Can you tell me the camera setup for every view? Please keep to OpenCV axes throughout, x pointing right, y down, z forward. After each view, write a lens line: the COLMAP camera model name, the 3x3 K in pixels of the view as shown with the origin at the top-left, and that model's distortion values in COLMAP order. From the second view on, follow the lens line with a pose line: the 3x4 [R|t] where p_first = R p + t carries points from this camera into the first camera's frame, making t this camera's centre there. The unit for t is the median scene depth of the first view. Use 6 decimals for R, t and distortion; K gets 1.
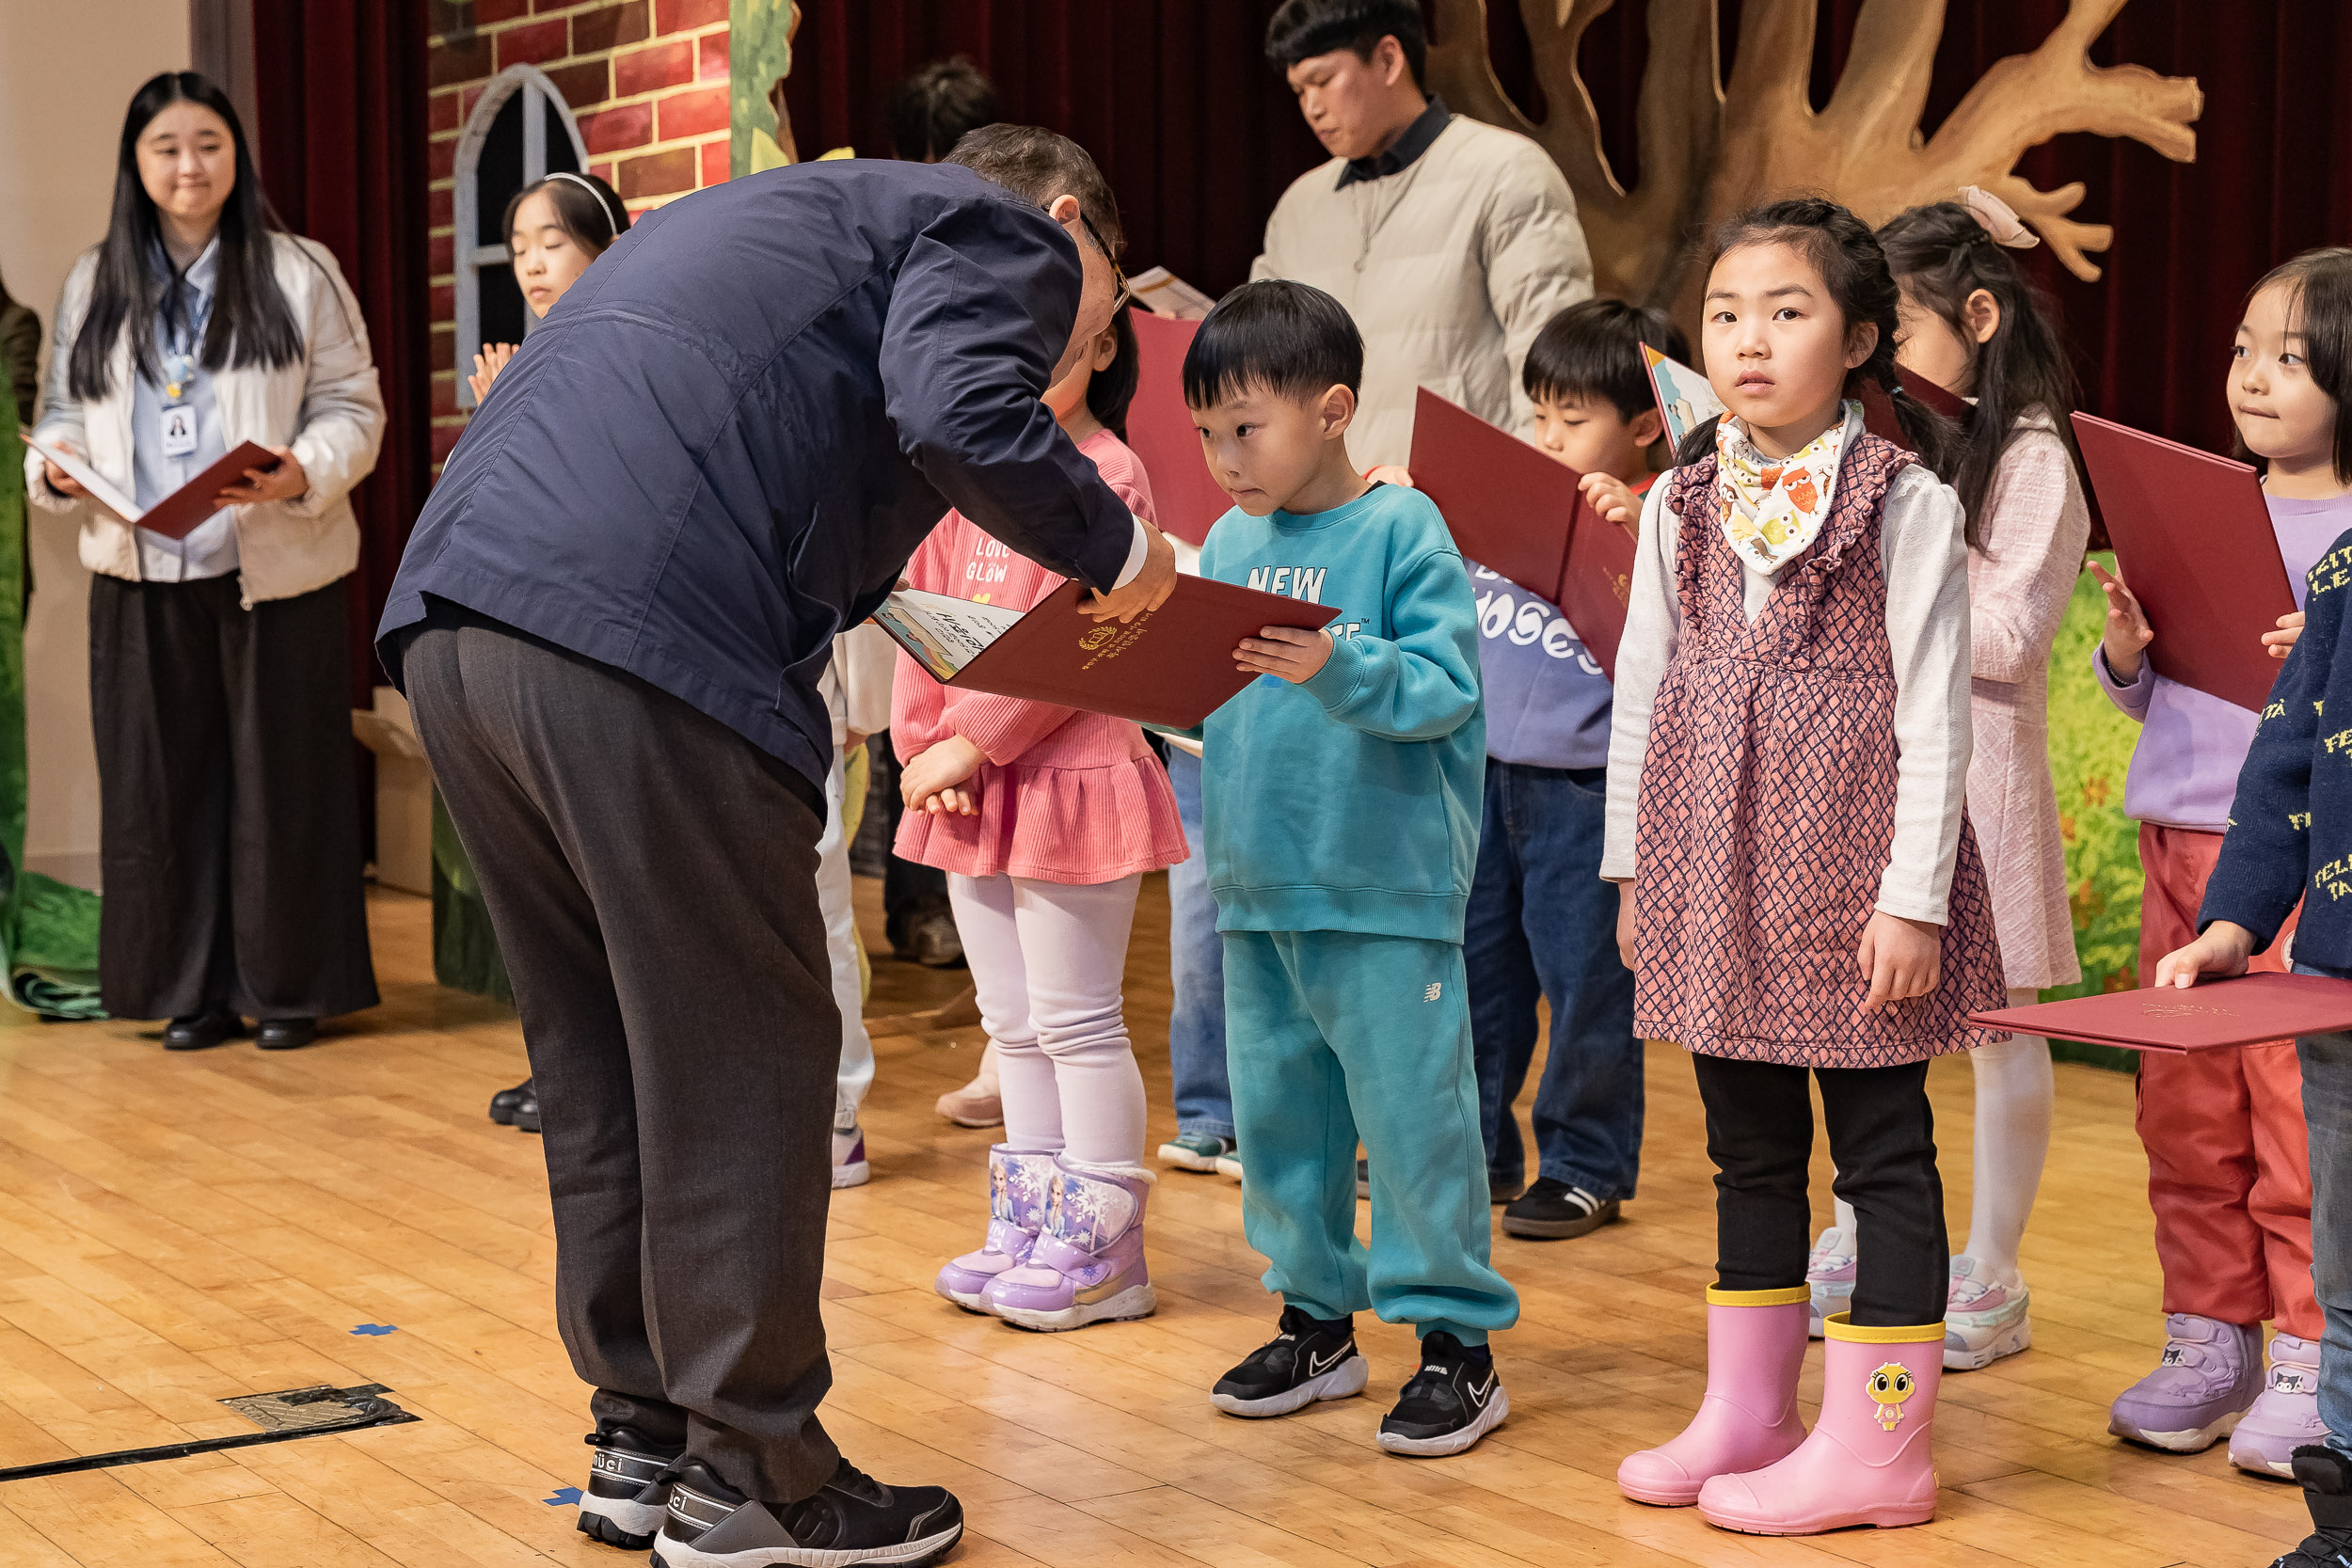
lens RADIAL K [[3656.9, 0, 1005.6], [0, 3656.9, 649.2], [0, 0, 1]] dist [0.031073, 0.000000]
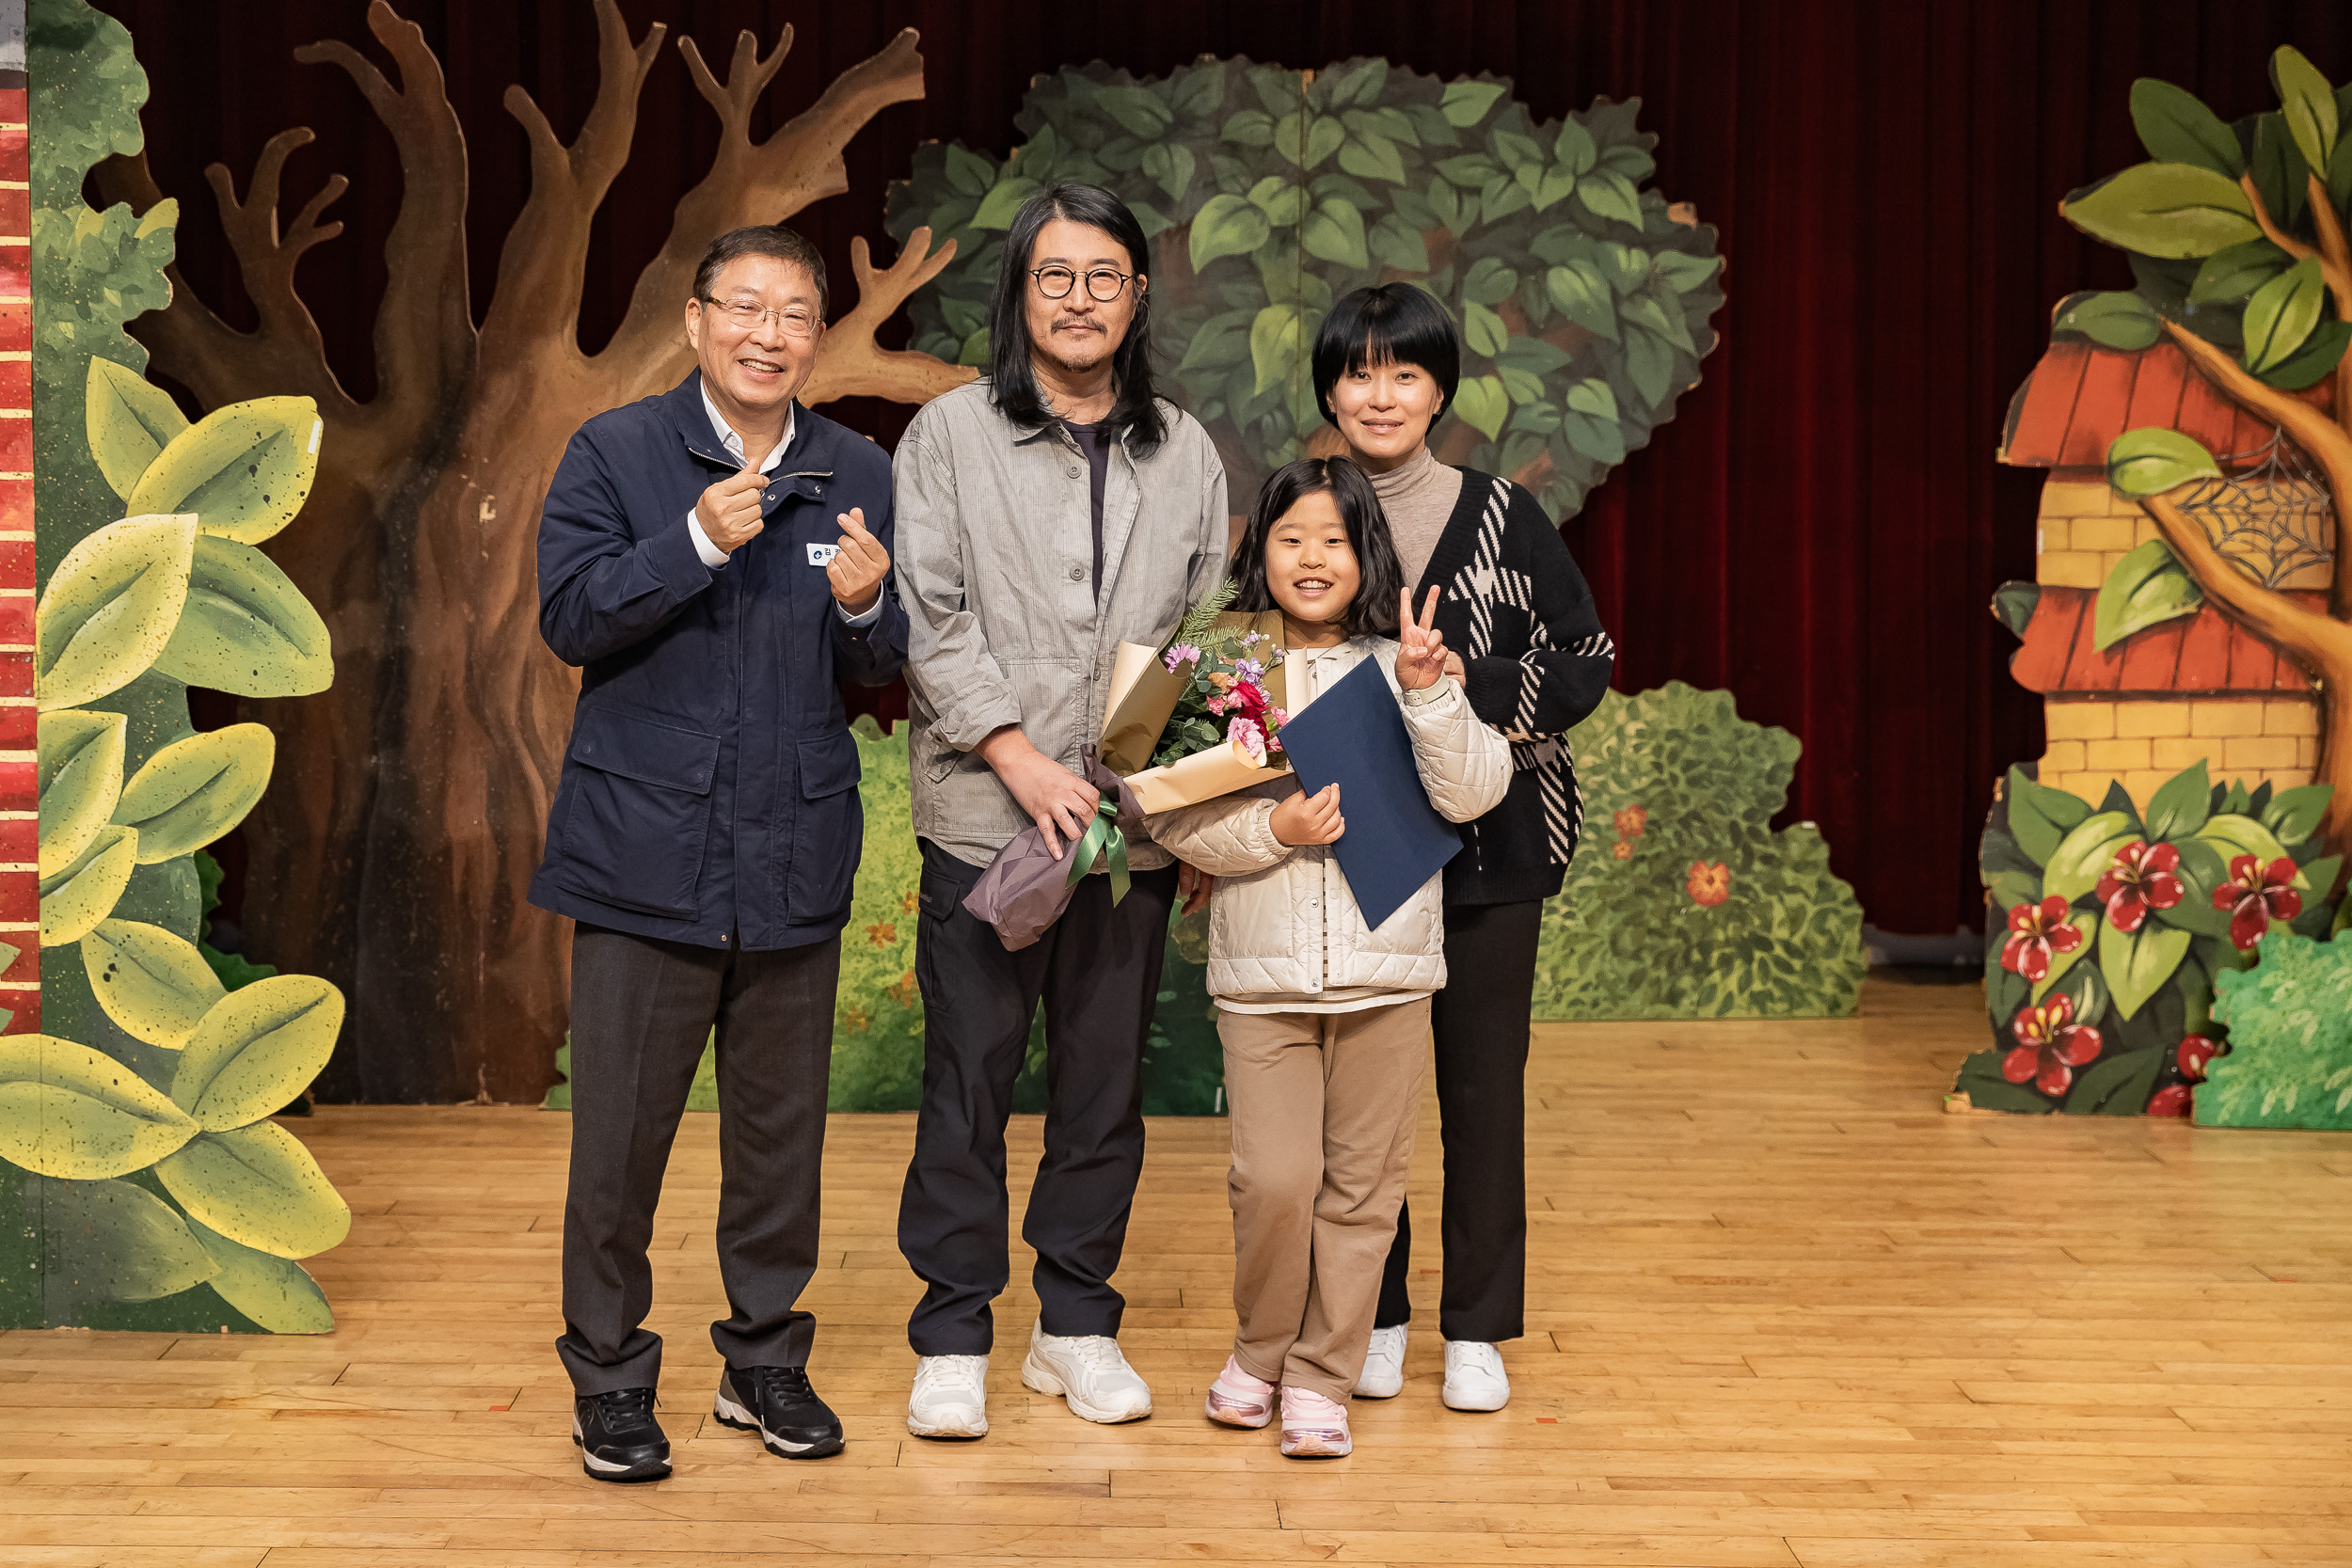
lens RADIAL K [[3303.5, 0, 1046.0], [0, 3303.5, 716.0], [0, 0, 1]] dist [0.044742, 0.000000]
pose [[0.542287, -0.052821, 0.838532, -0.589681], [0.031091, 0.998600, 0.042797, -0.068304], [-0.839618, 0.002862, 0.543170, 0.280307]]
